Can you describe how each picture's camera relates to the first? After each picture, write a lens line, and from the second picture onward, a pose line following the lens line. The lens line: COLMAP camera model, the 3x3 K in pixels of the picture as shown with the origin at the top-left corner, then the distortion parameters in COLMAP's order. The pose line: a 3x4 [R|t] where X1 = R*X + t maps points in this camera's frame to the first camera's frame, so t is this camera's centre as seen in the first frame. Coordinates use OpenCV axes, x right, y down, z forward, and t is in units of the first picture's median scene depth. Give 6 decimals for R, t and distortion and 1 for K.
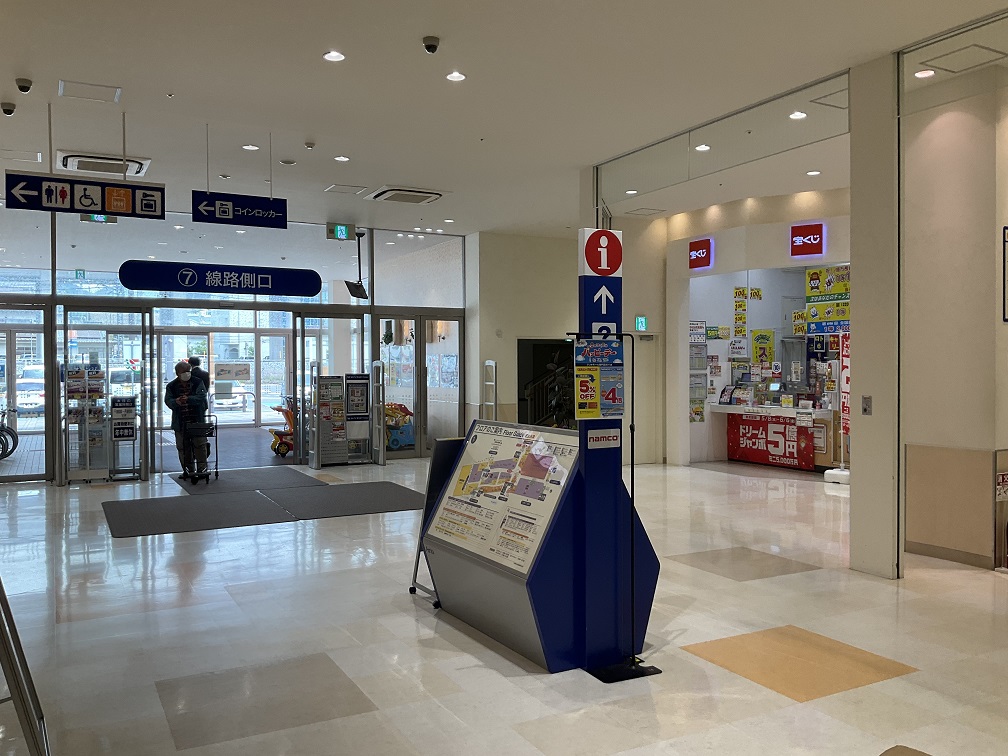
lens RADIAL K [[842.2, 0, 504.0], [0, 842.2, 378.0], [0, 0, 1]] dist [0.005013, 0.001008]
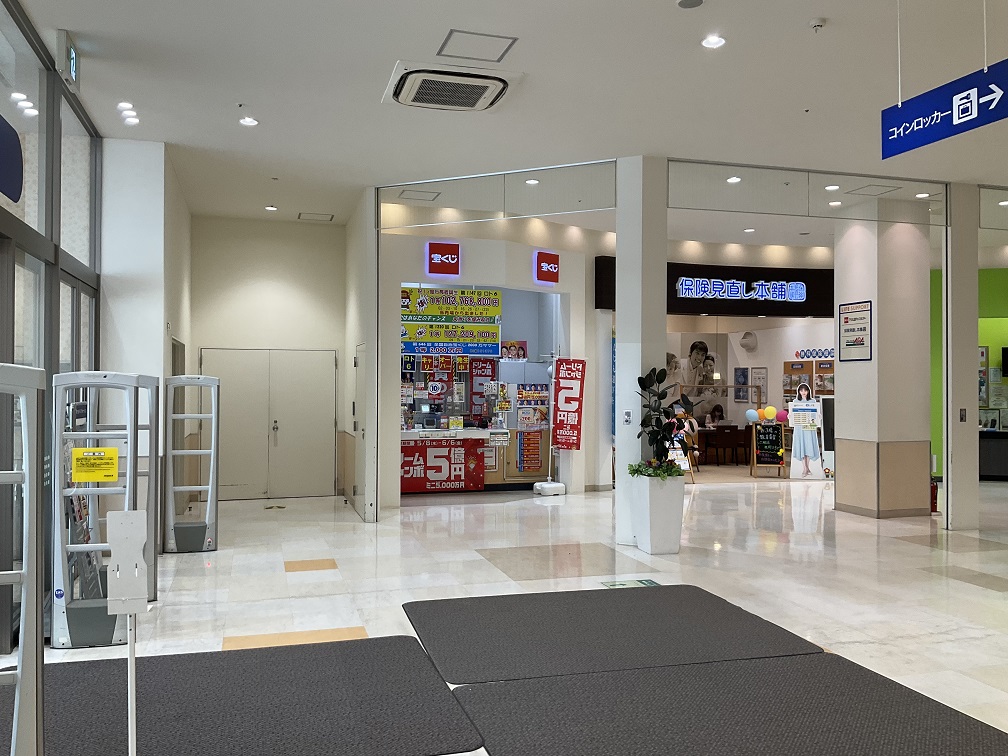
lens RADIAL K [[842.2, 0, 504.0], [0, 842.2, 378.0], [0, 0, 1]] dist [0.005013, 0.001008]
pose [[0.205463, 0.012962, 0.978579, -0.588472], [0.011004, 0.999818, -0.015553, -0.008431], [-0.978603, 0.013963, 0.205283, 0.727038]]
